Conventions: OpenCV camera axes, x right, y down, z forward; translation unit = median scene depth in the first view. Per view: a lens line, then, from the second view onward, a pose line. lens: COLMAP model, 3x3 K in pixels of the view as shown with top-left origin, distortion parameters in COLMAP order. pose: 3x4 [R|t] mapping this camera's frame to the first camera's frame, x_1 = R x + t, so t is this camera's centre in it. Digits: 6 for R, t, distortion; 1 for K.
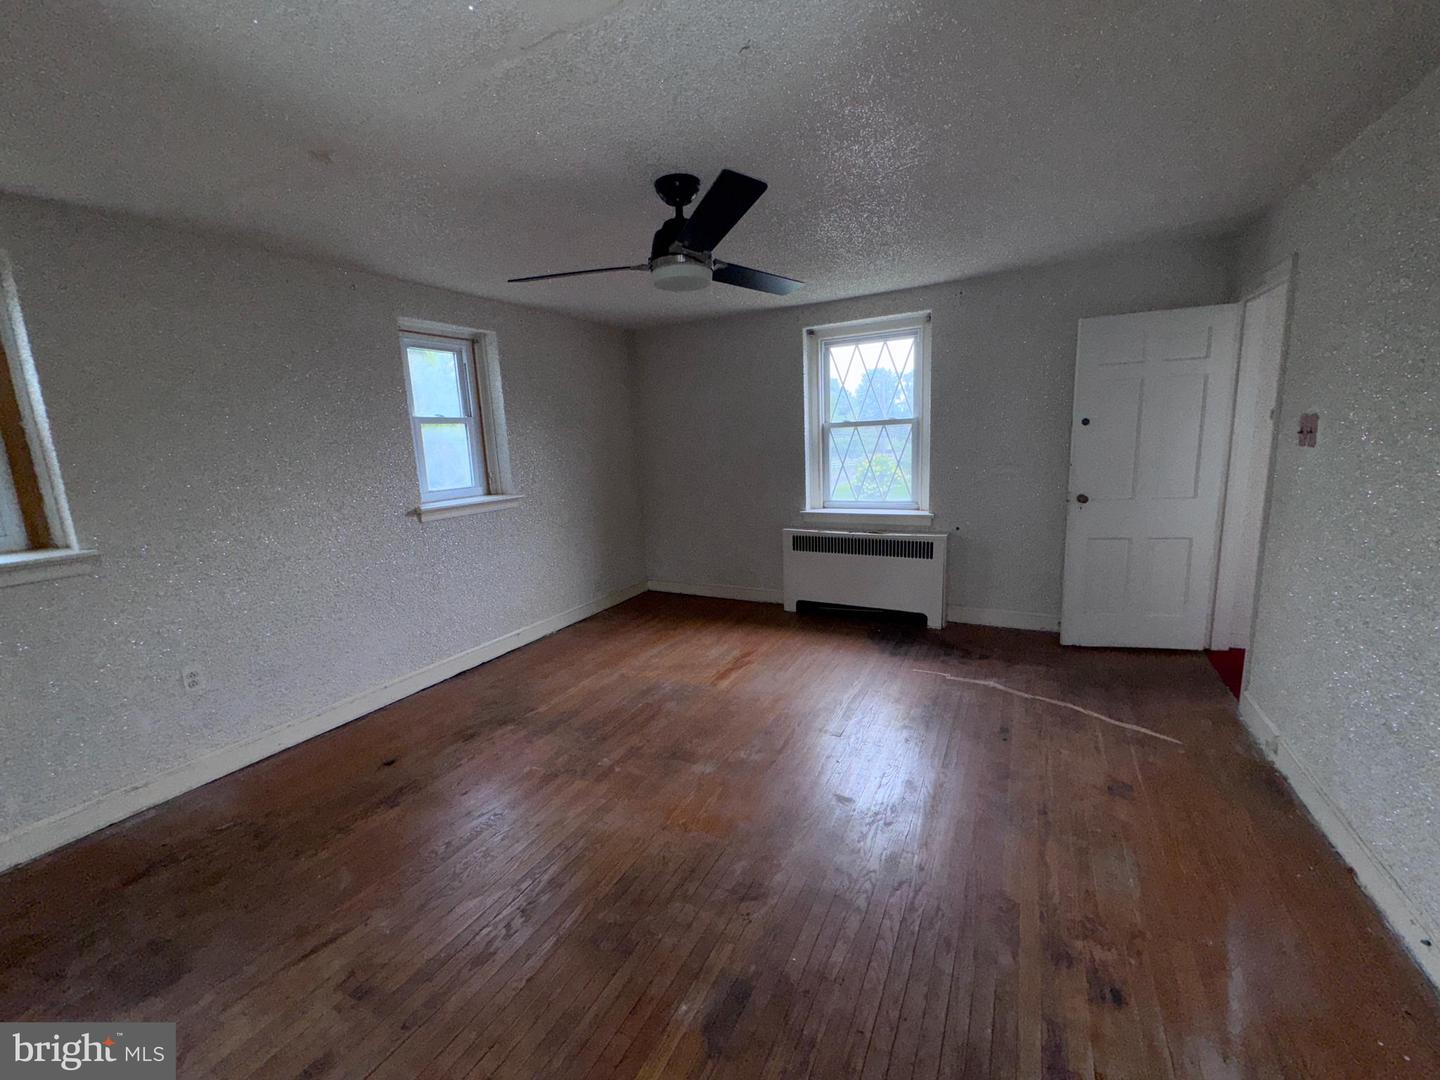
lens RADIAL K [[584.0, 0, 718.3], [0, 584.0, 540.5], [0, 0, 1]] dist [-0.001936, 0.000202]
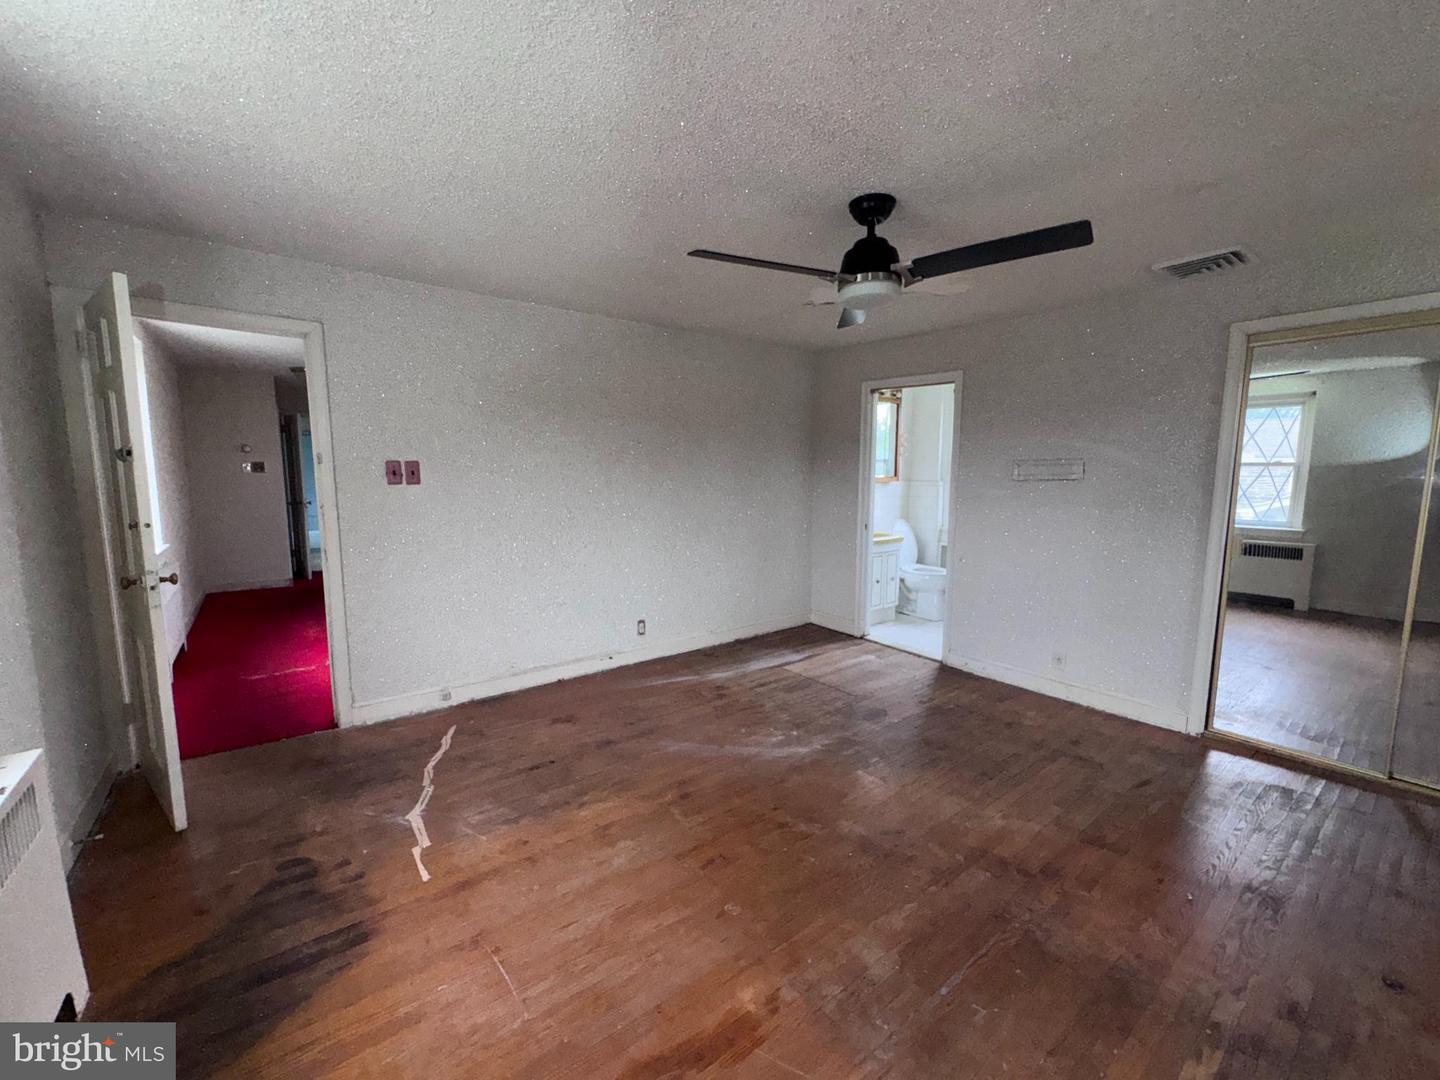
lens RADIAL K [[584.0, 0, 718.3], [0, 584.0, 540.5], [0, 0, 1]] dist [-0.001936, 0.000202]
pose [[-0.913522, -0.005757, 0.406749, -0.181085], [0.107714, 0.960786, 0.255514, -0.252153], [-0.392270, 0.277231, -0.877079, 1.609120]]
